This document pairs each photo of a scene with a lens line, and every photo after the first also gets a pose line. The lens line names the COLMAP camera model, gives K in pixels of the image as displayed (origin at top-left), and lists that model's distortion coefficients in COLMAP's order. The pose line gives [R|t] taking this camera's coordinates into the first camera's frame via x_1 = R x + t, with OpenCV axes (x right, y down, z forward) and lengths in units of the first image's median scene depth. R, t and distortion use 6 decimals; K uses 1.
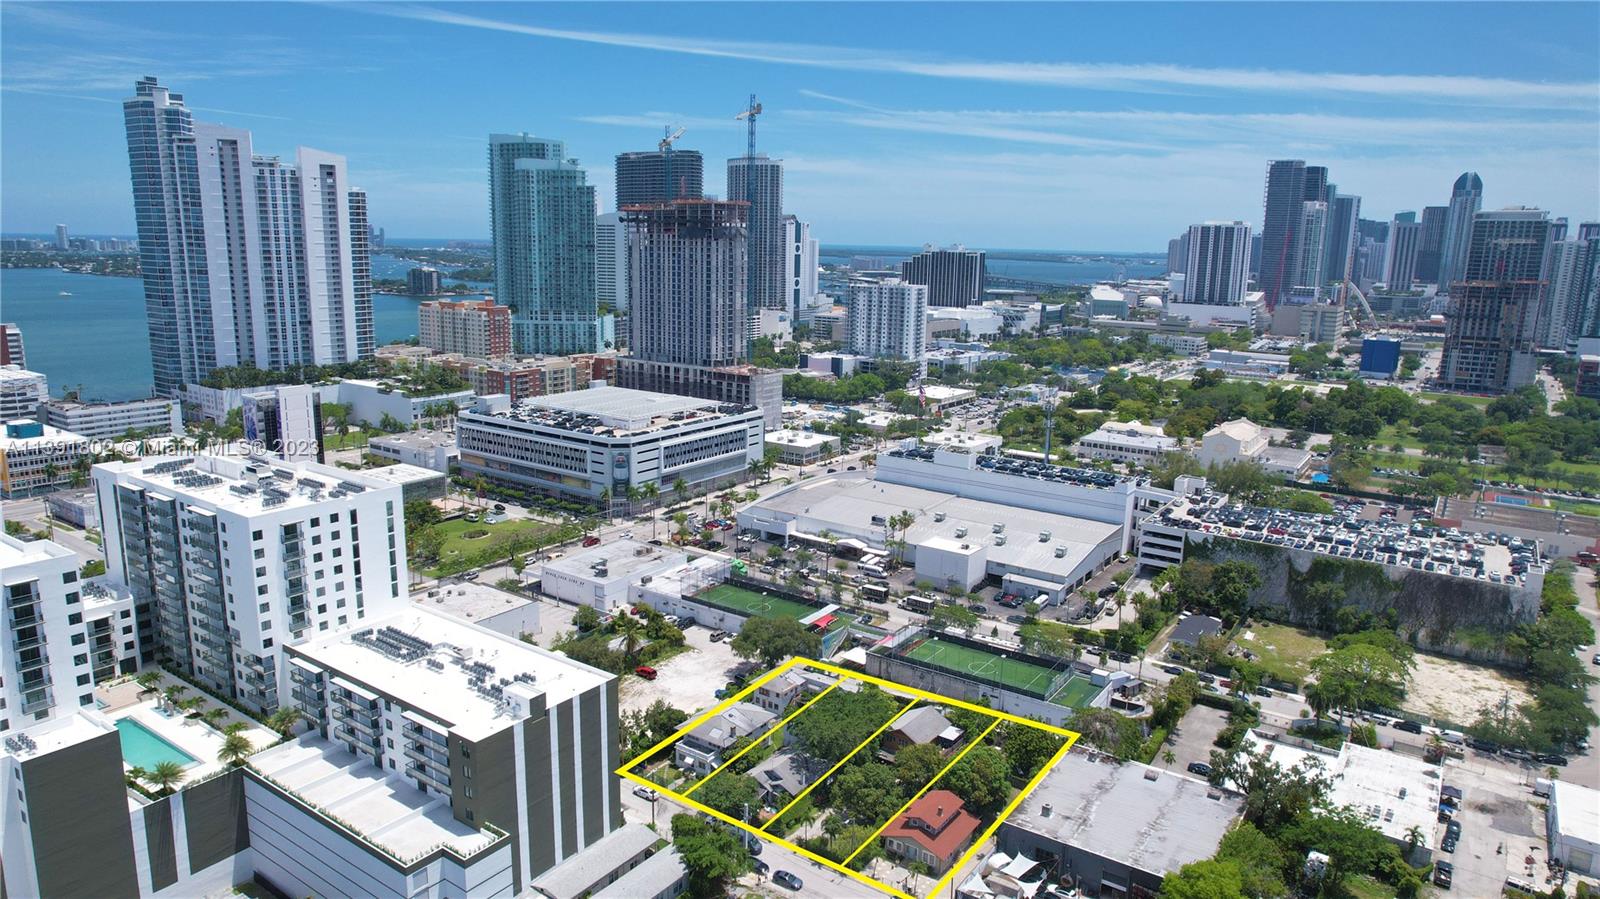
lens RADIAL K [[1022.8, 0, 800.0], [0, 1022.8, 449.5], [0, 0, 1]] dist [-0.081983, 0.075421]
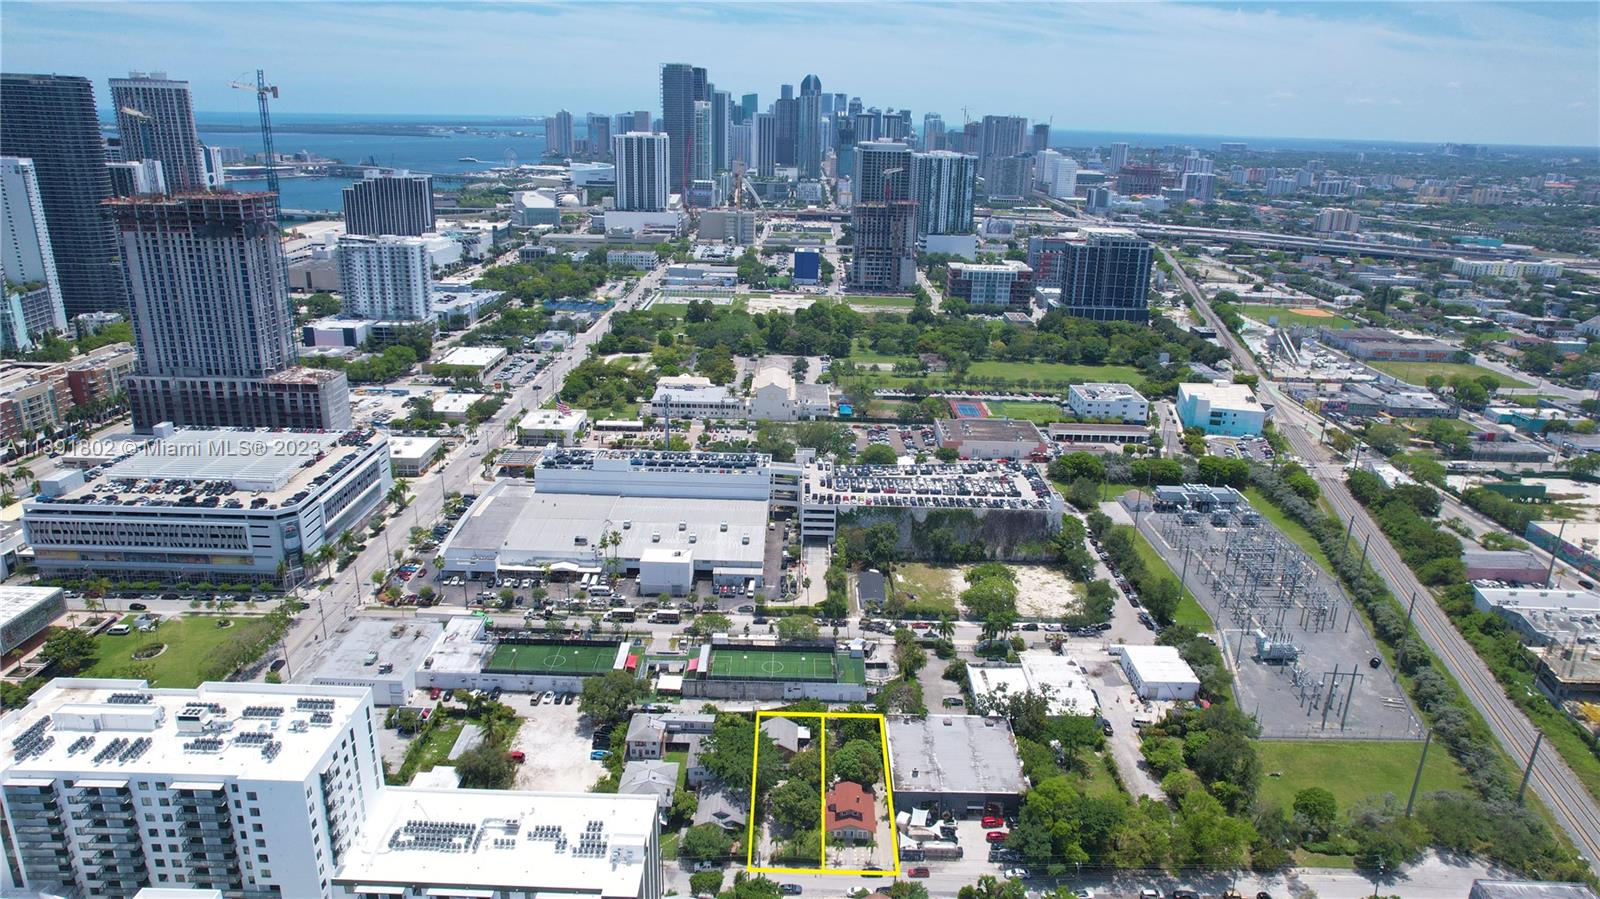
lens RADIAL K [[1022.8, 0, 800.0], [0, 1022.8, 449.5], [0, 0, 1]] dist [-0.081983, 0.075421]
pose [[0.820011, -0.178854, 0.543684, -0.279054], [0.105197, 0.980835, 0.163999, -0.164716], [-0.562597, -0.077287, 0.823111, -0.033016]]
